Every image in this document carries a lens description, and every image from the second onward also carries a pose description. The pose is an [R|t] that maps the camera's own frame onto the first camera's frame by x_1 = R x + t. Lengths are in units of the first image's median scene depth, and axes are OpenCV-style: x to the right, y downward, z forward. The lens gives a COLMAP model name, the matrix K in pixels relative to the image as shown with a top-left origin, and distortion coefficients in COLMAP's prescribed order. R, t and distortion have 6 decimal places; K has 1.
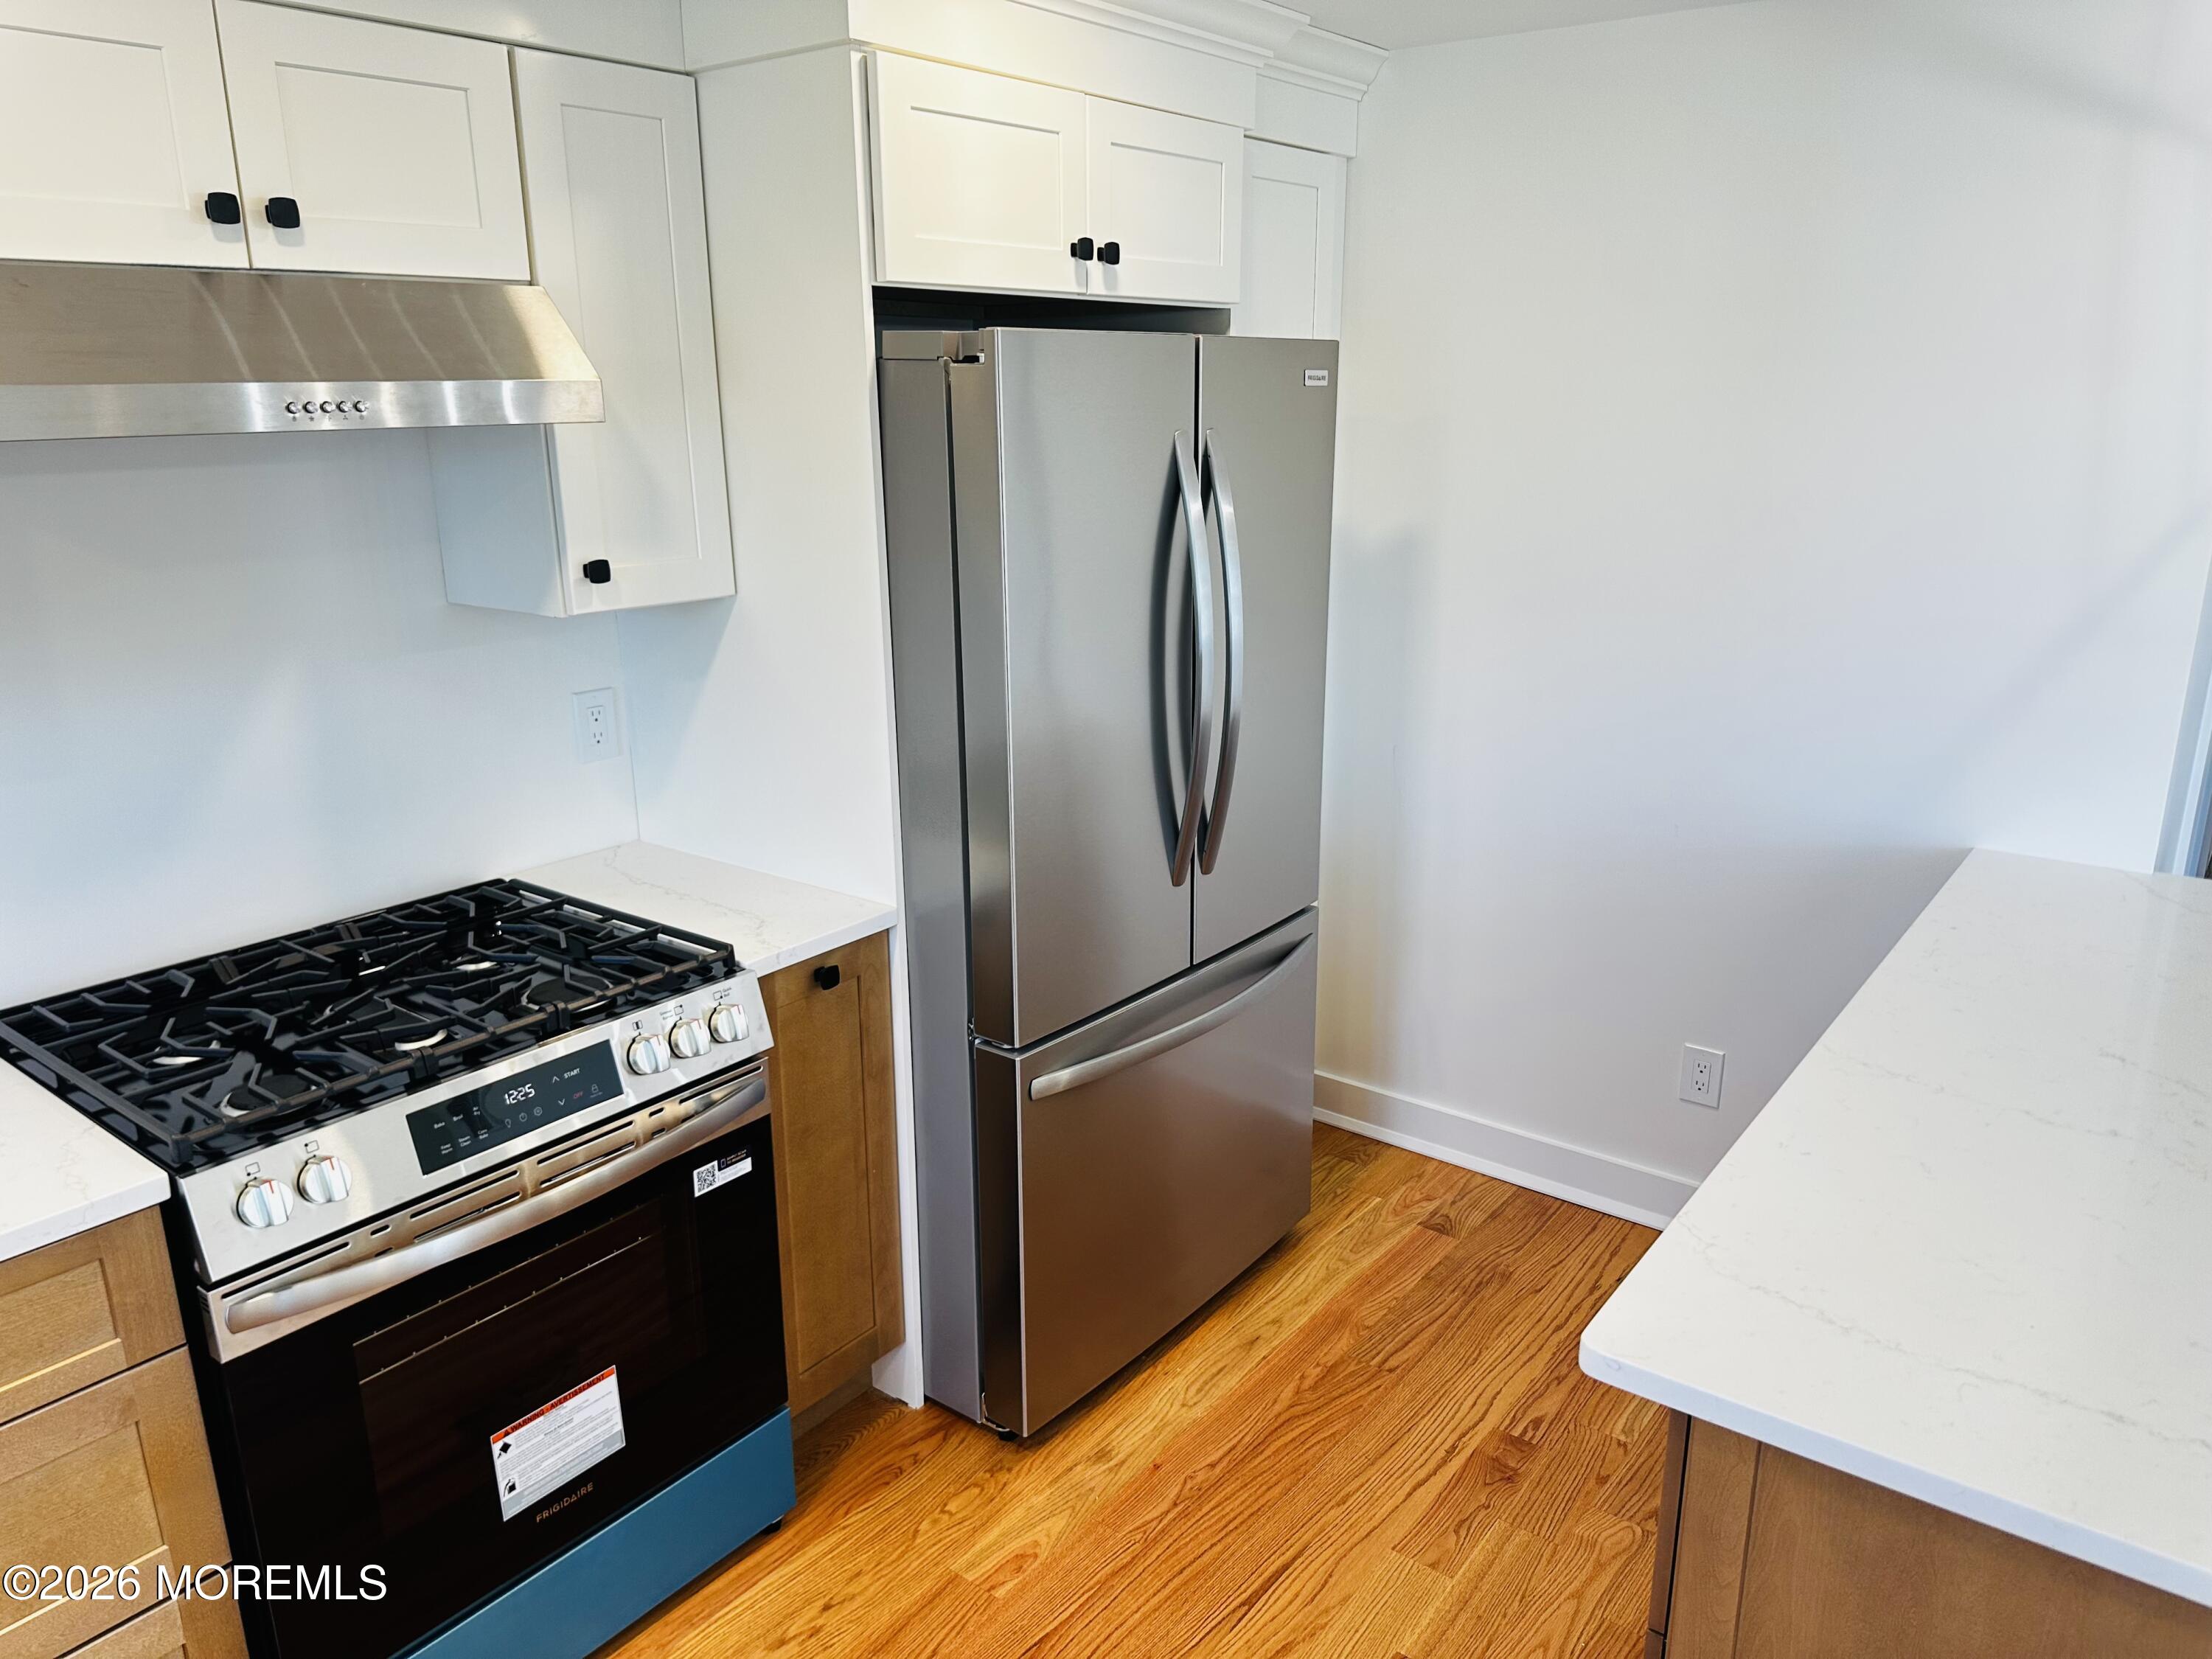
lens RADIAL K [[1566.0, 0, 1038.8], [0, 1566.0, 842.5], [0, 0, 1]] dist [-0.002425, -0.002034]
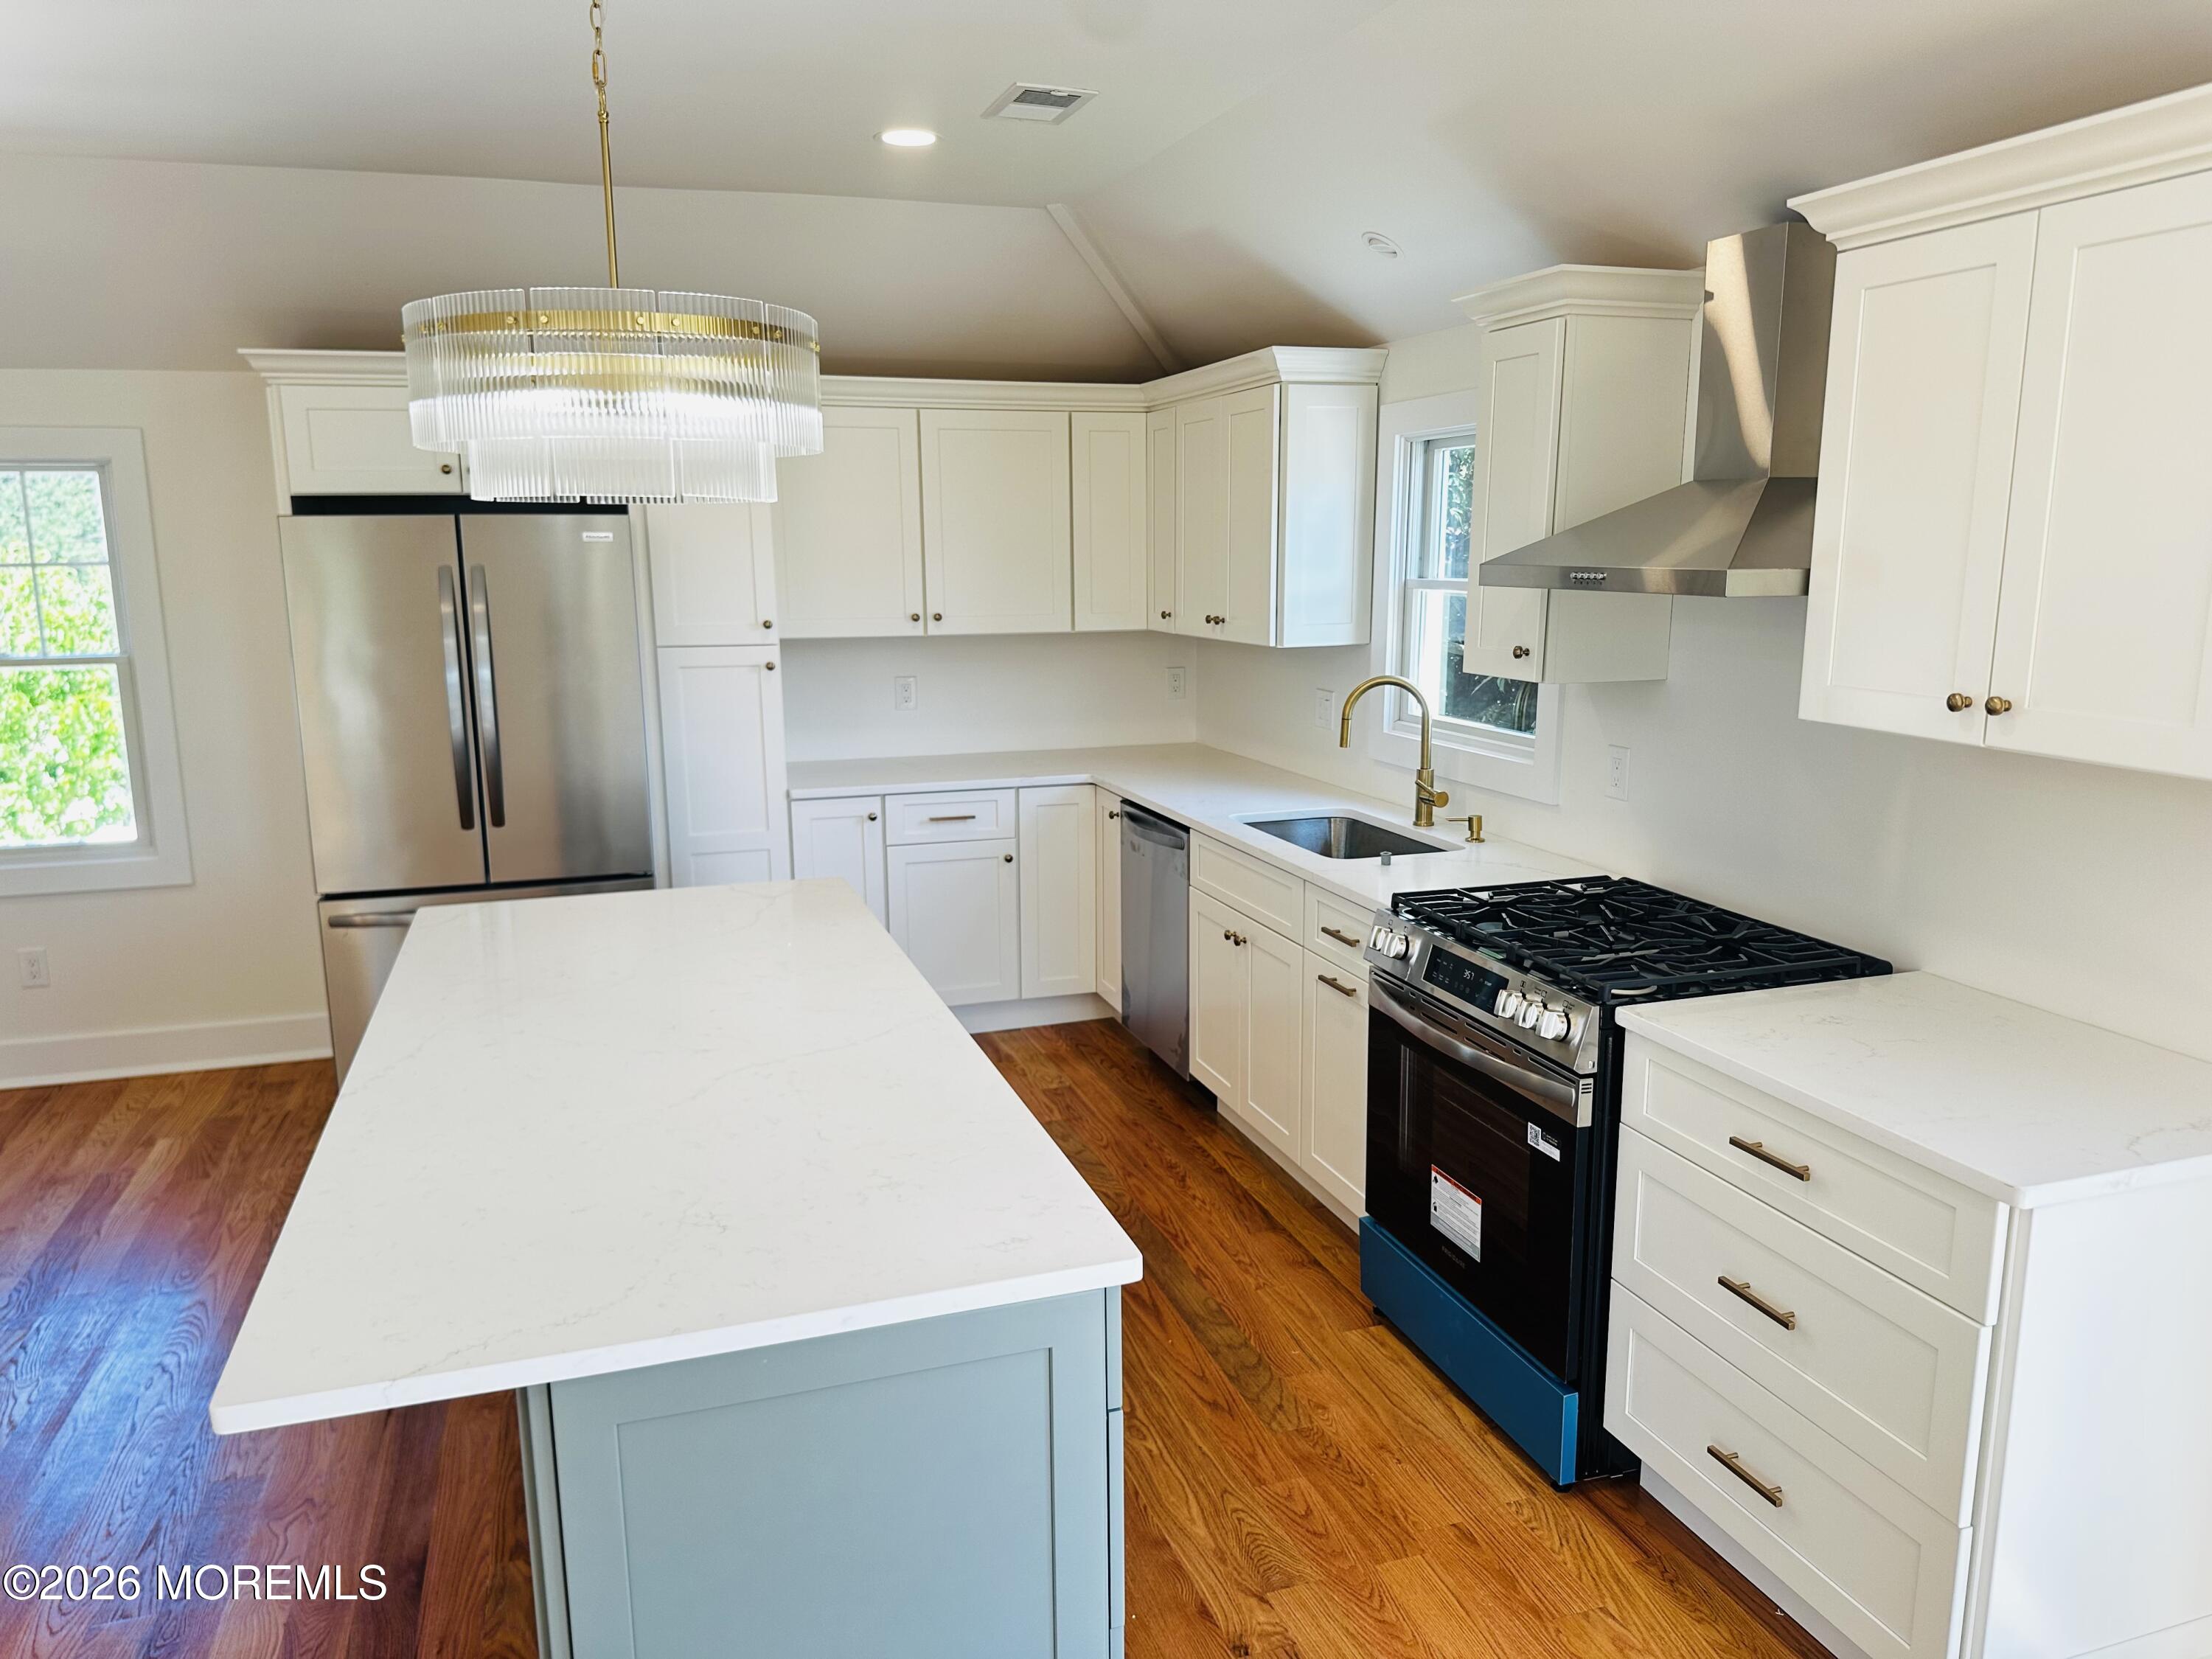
lens RADIAL K [[1543.9, 0, 1106.0], [0, 1543.9, 829.5], [0, 0, 1]] dist [0.094505, -0.160683]
pose [[-0.544401, 0.172587, -0.820878, 1.057261], [-0.212627, 0.918251, 0.334072, -0.390837], [0.811429, 0.356410, -0.463201, 1.299273]]
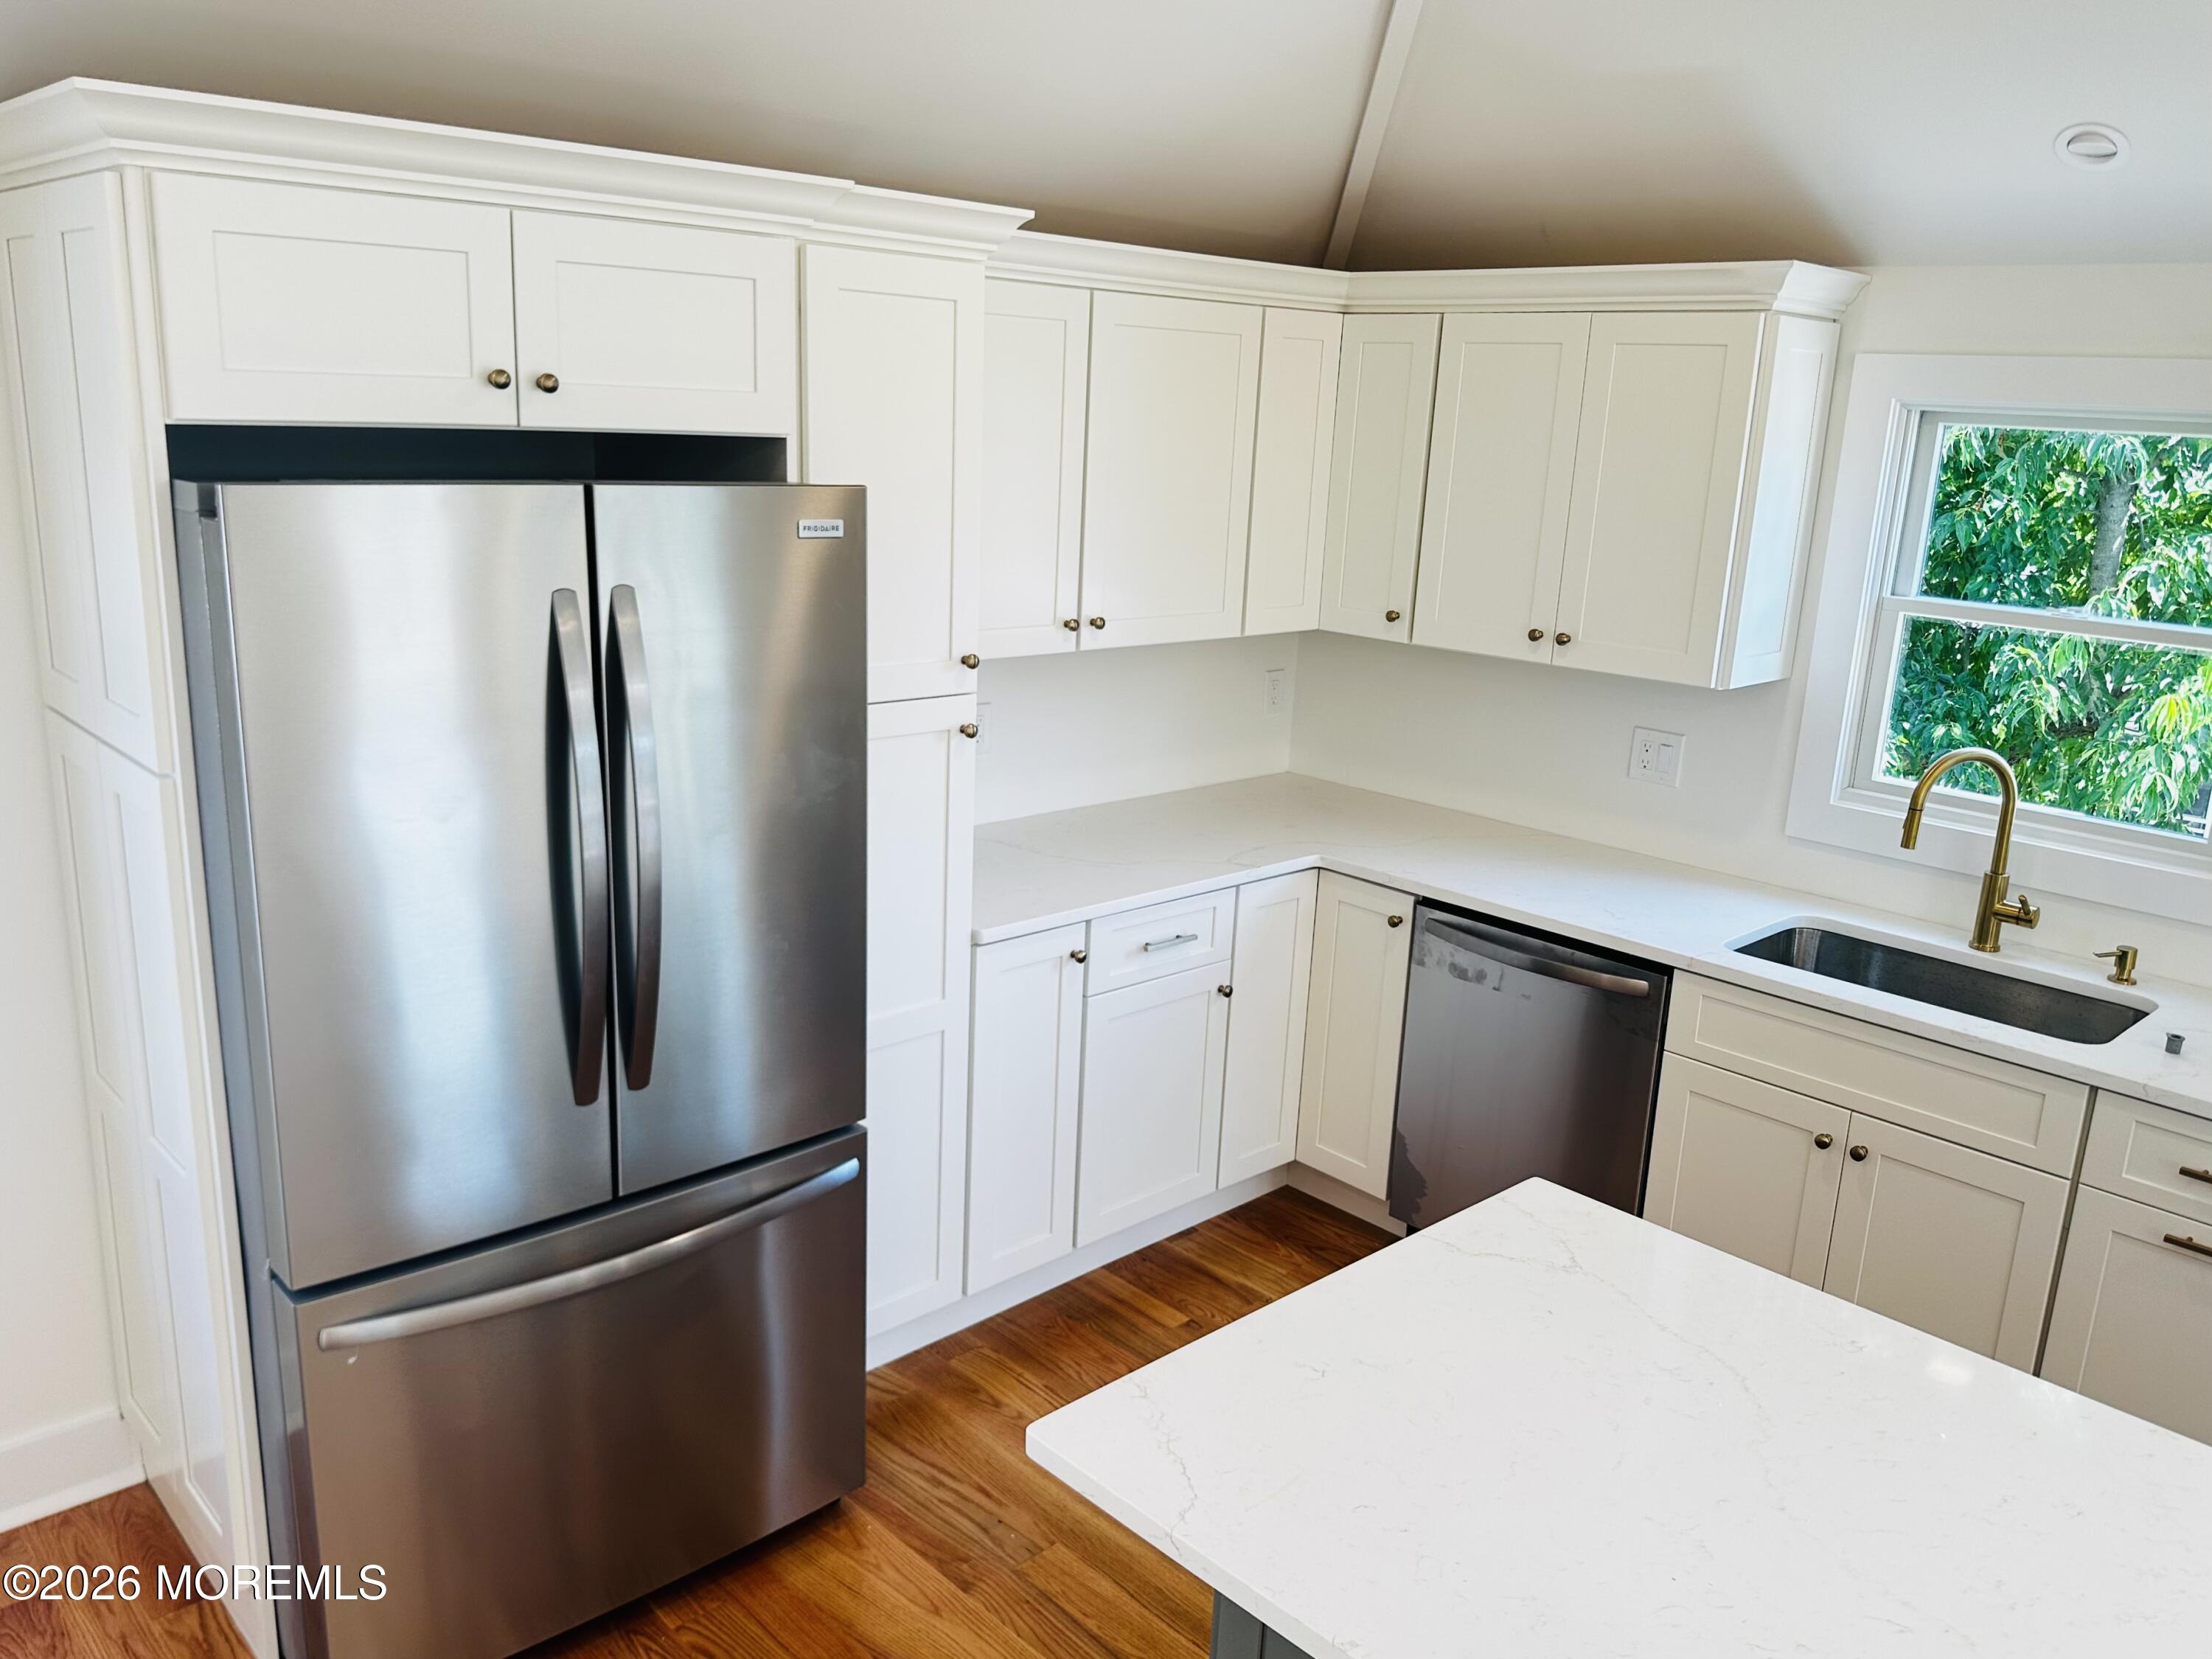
lens RADIAL K [[1677.2, 0, 1106.0], [0, 1677.2, 829.5], [0, 0, 1]] dist [0.100890, -0.215267]
pose [[-0.152622, 0.250081, -0.956120, 0.794111], [-0.305938, 0.907976, 0.286325, -0.103693], [0.939738, 0.336213, -0.062068, -0.091009]]
